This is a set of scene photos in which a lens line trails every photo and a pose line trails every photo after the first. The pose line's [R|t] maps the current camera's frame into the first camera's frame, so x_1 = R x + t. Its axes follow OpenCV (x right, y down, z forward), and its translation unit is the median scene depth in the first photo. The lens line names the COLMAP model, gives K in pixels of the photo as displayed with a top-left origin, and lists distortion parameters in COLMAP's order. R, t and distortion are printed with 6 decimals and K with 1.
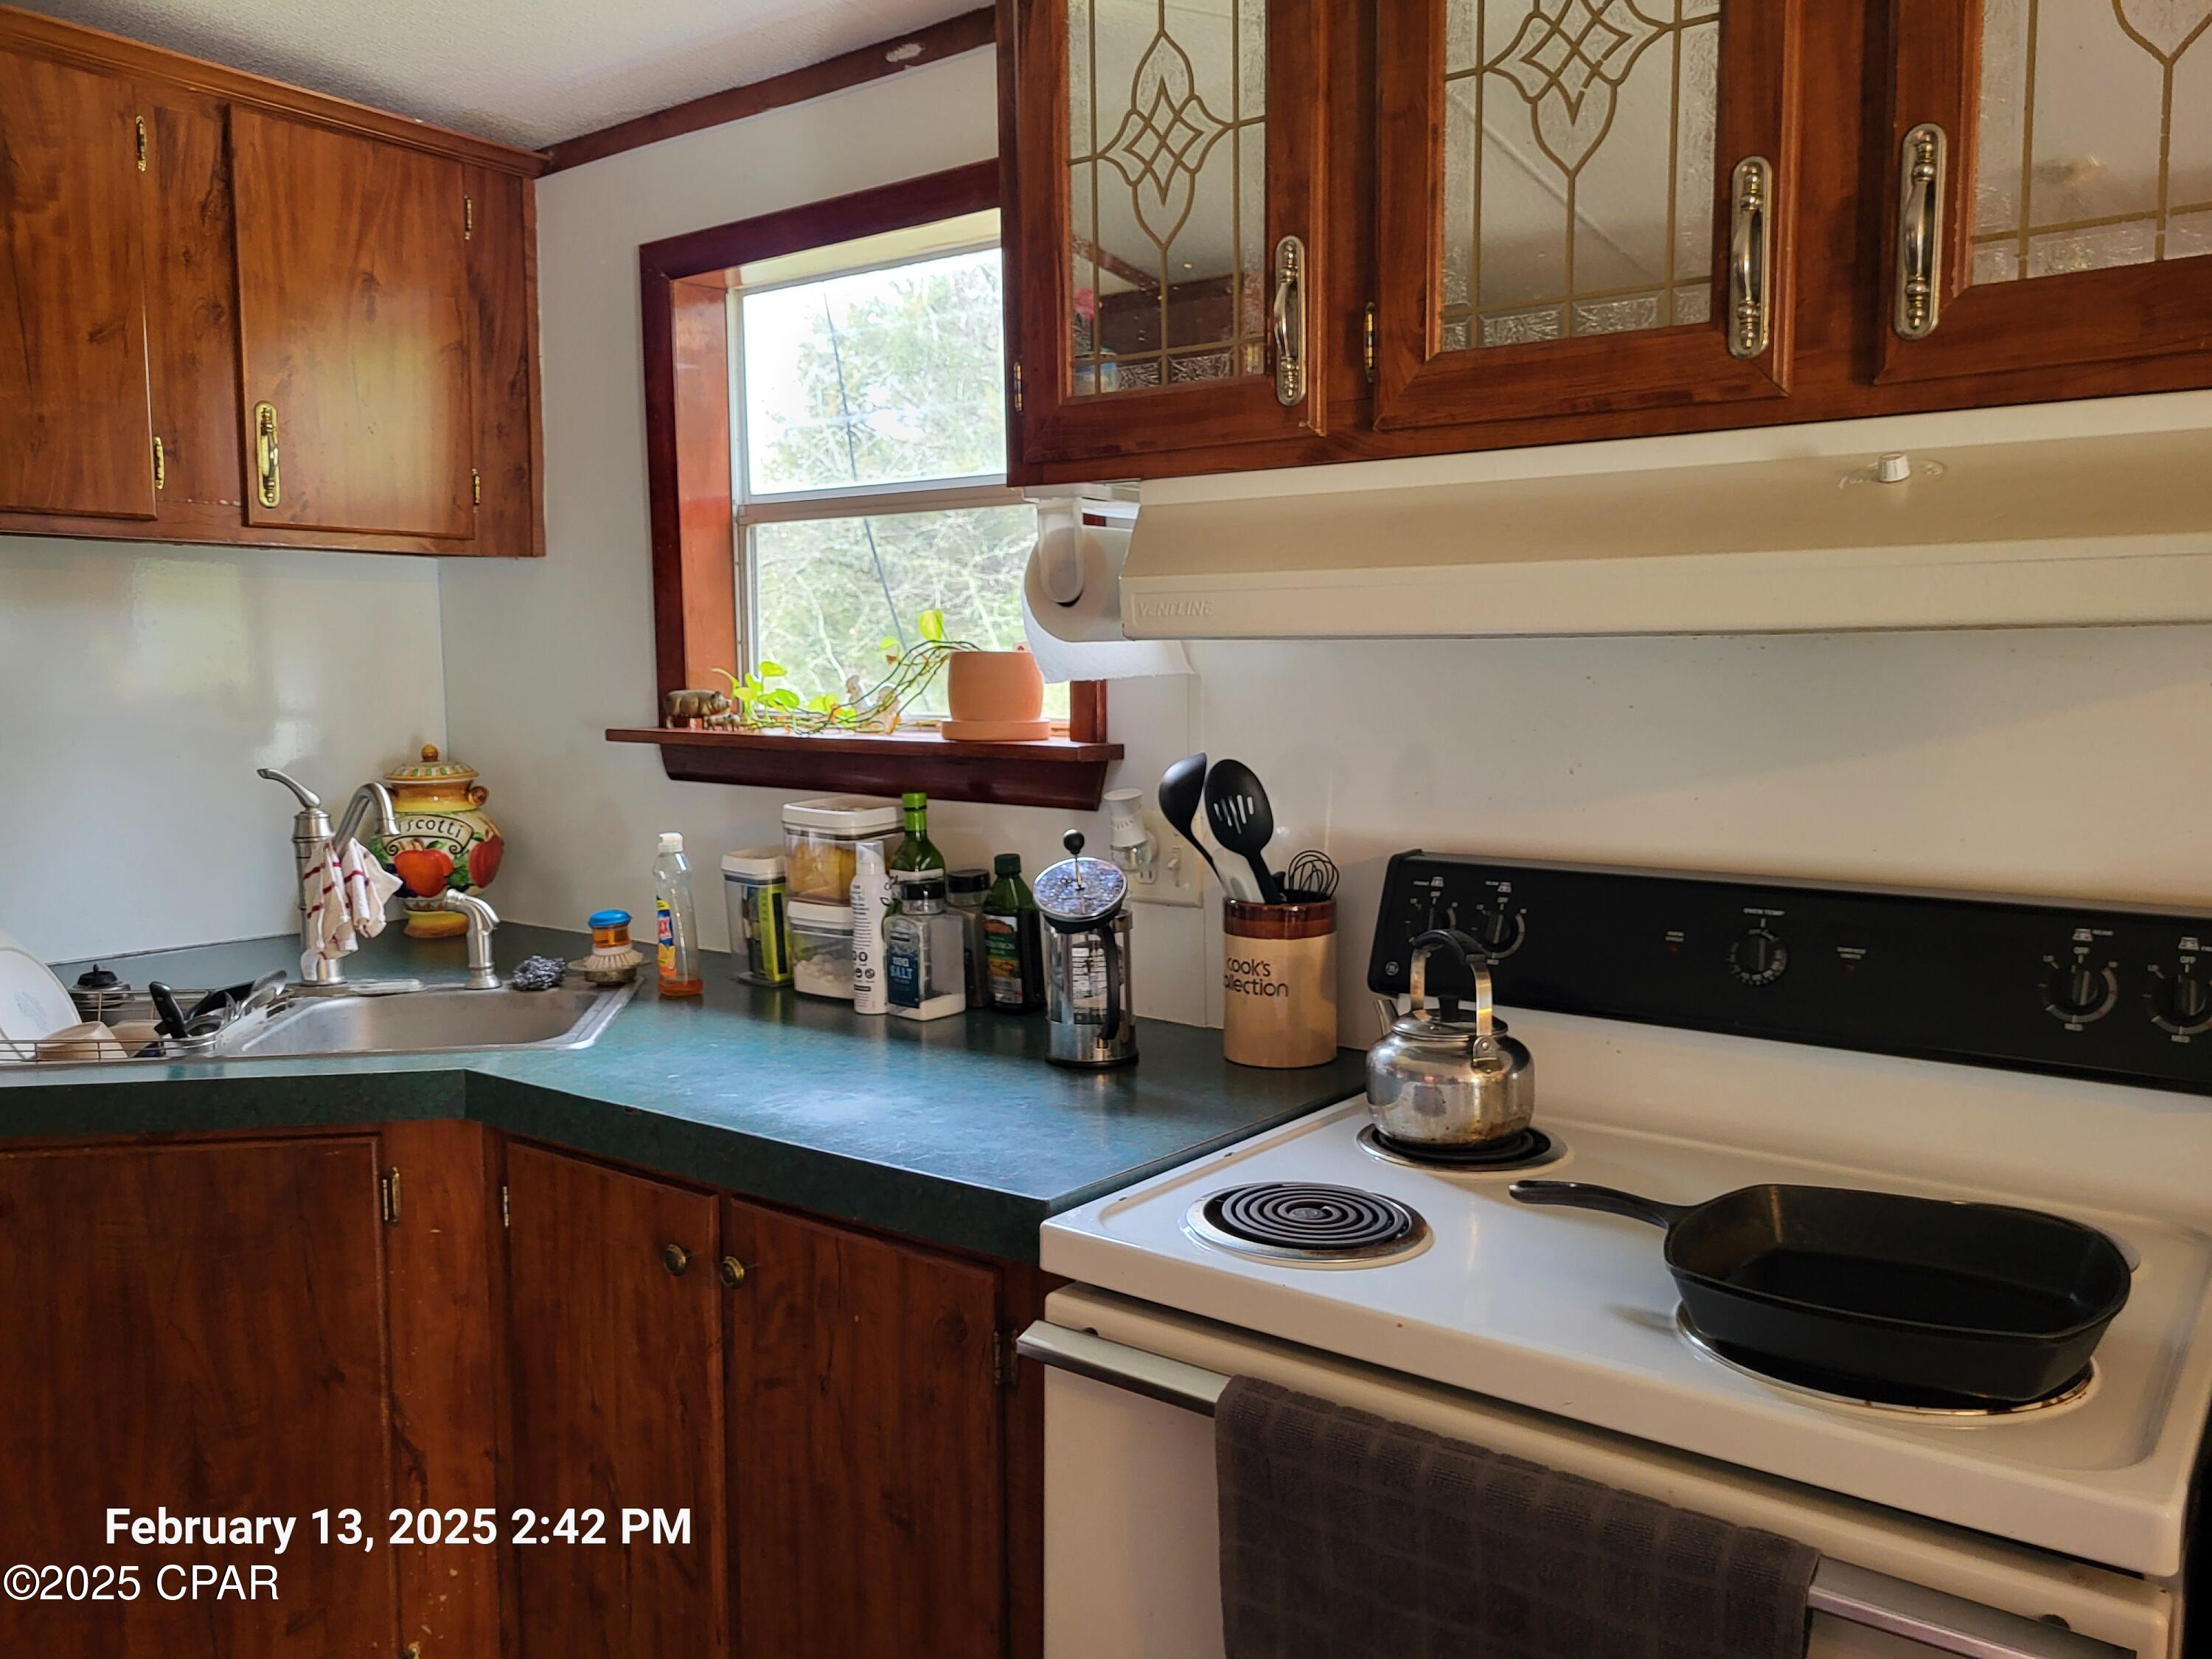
lens RADIAL K [[1683.7, 0, 1117.1], [0, 1683.7, 827.5], [0, 0, 1]] dist [0.043614, -0.039932]
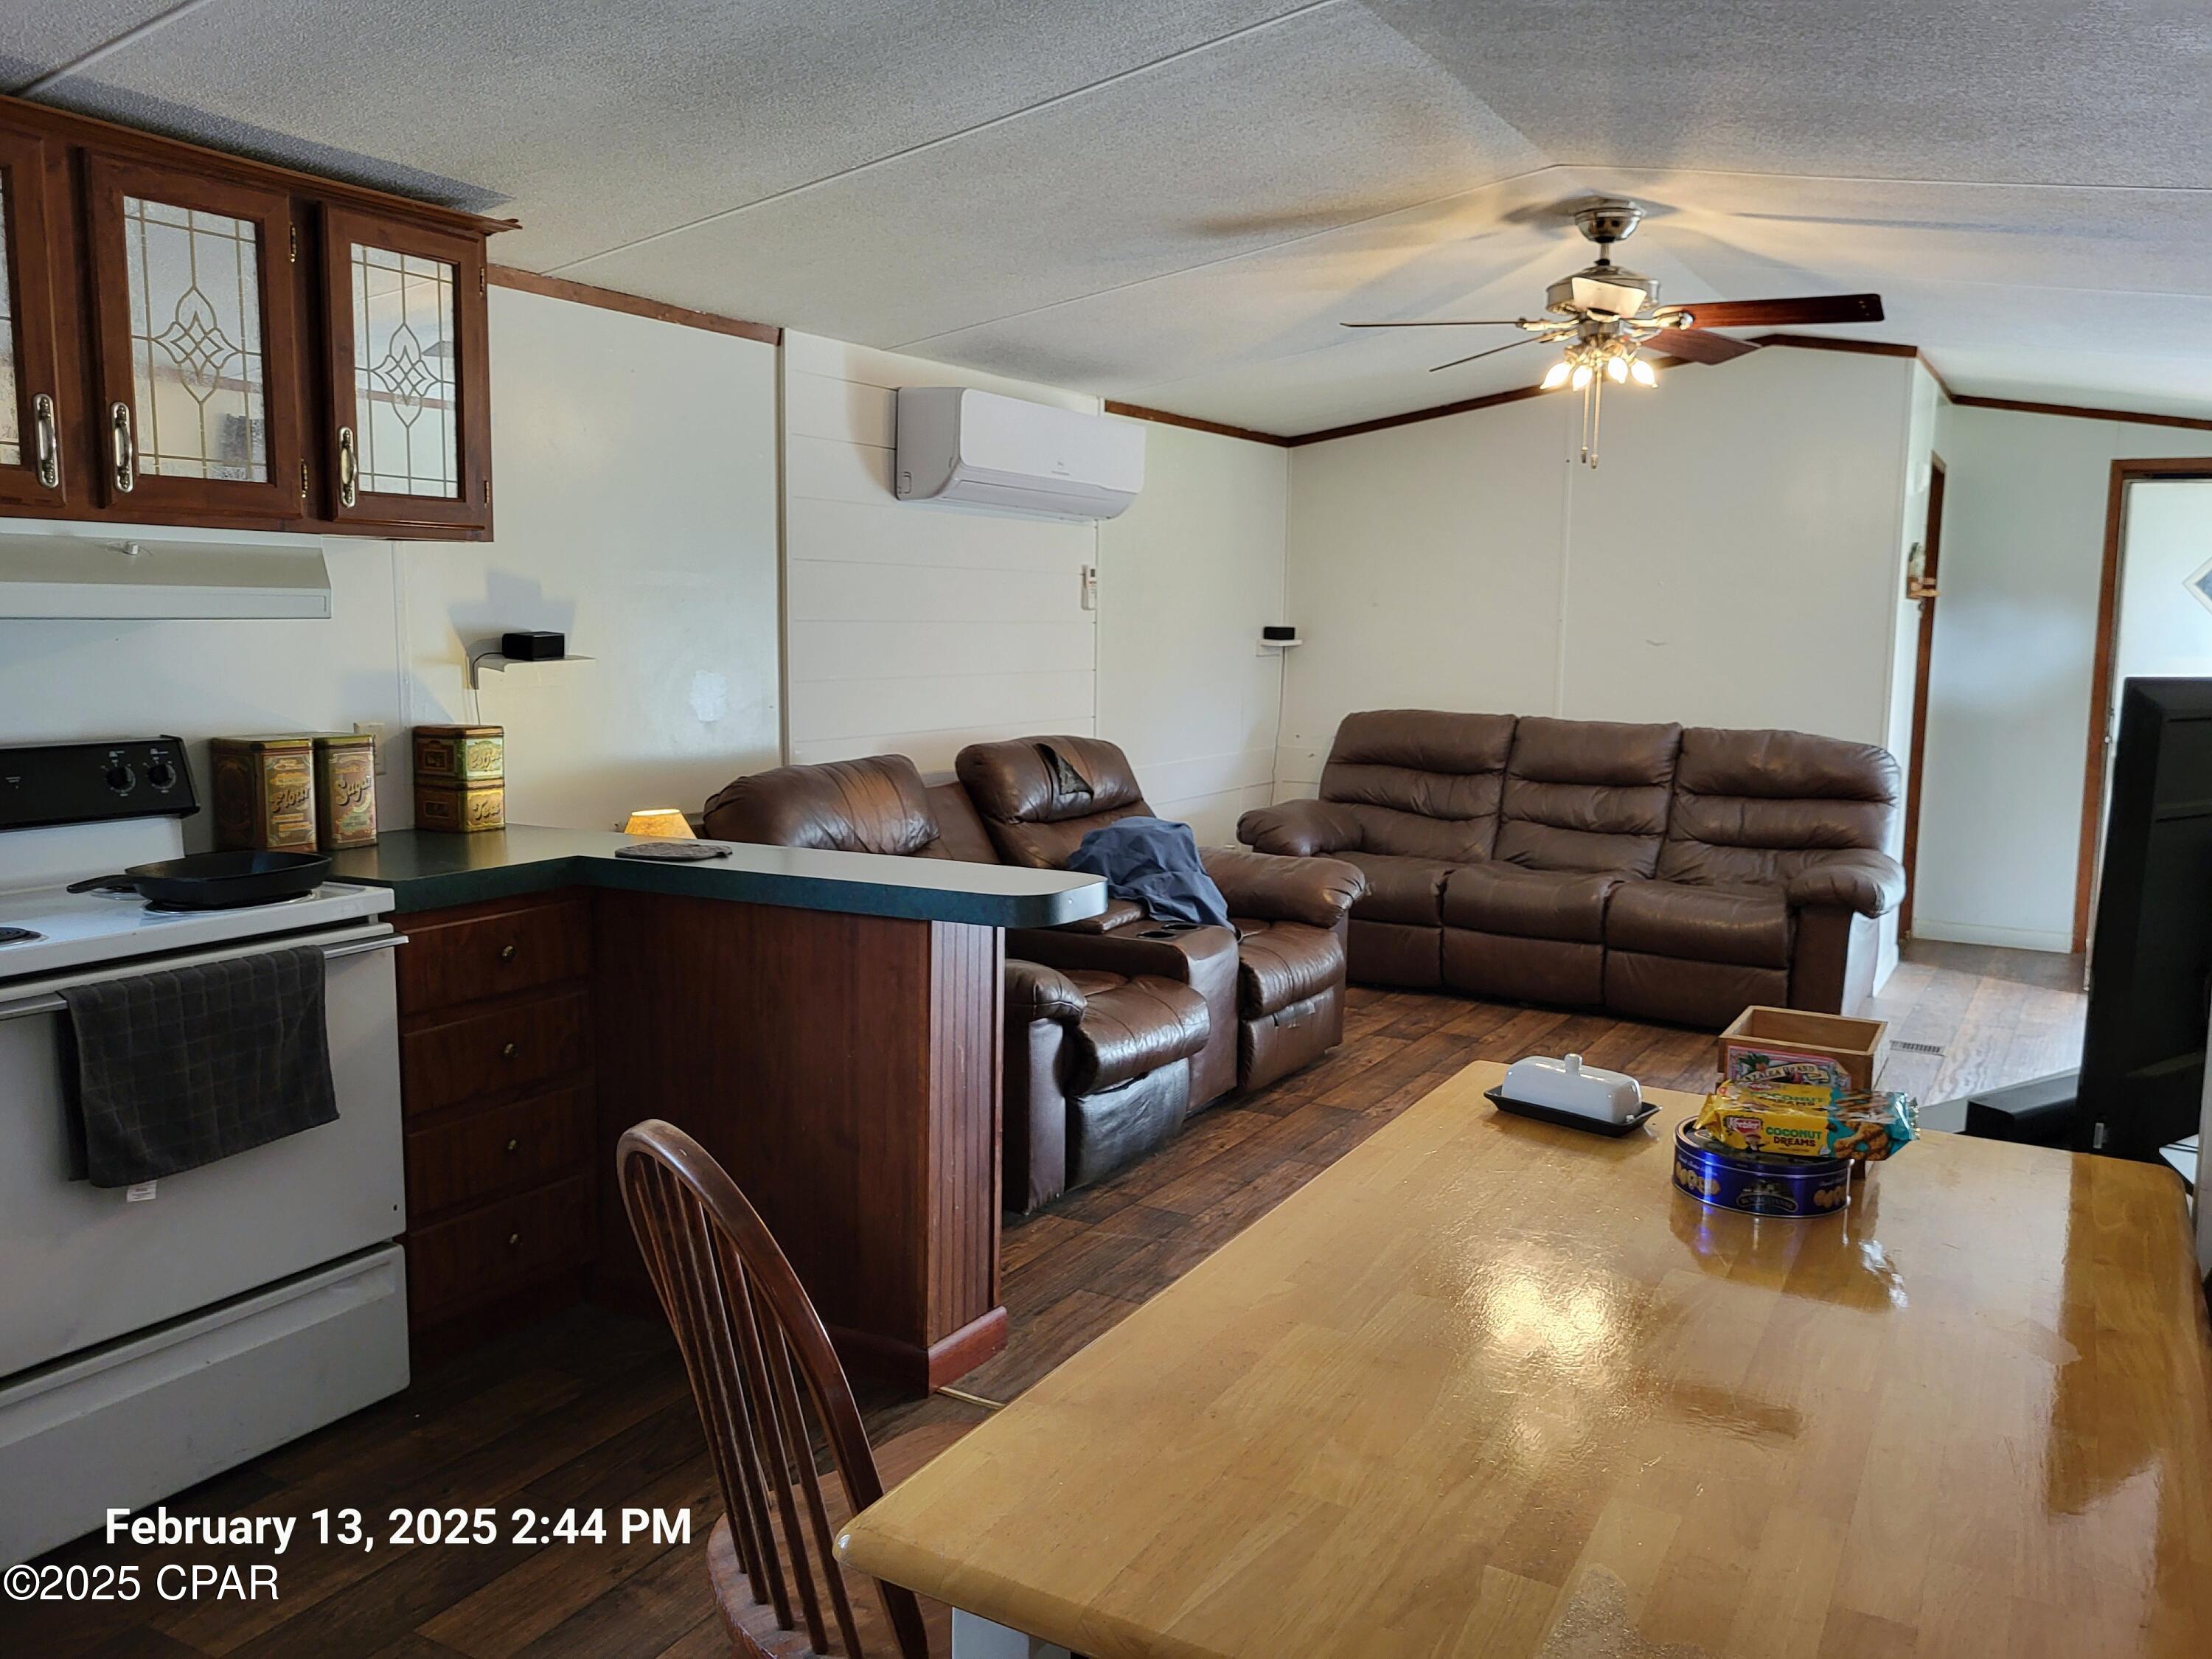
lens RADIAL K [[1683.7, 0, 1117.1], [0, 1683.7, 827.5], [0, 0, 1]] dist [0.043614, -0.039932]
pose [[-0.104704, -0.117266, 0.987566, -1.108290], [0.093843, 0.987428, 0.127199, -0.000929], [-0.990066, 0.105994, -0.092383, -0.047516]]
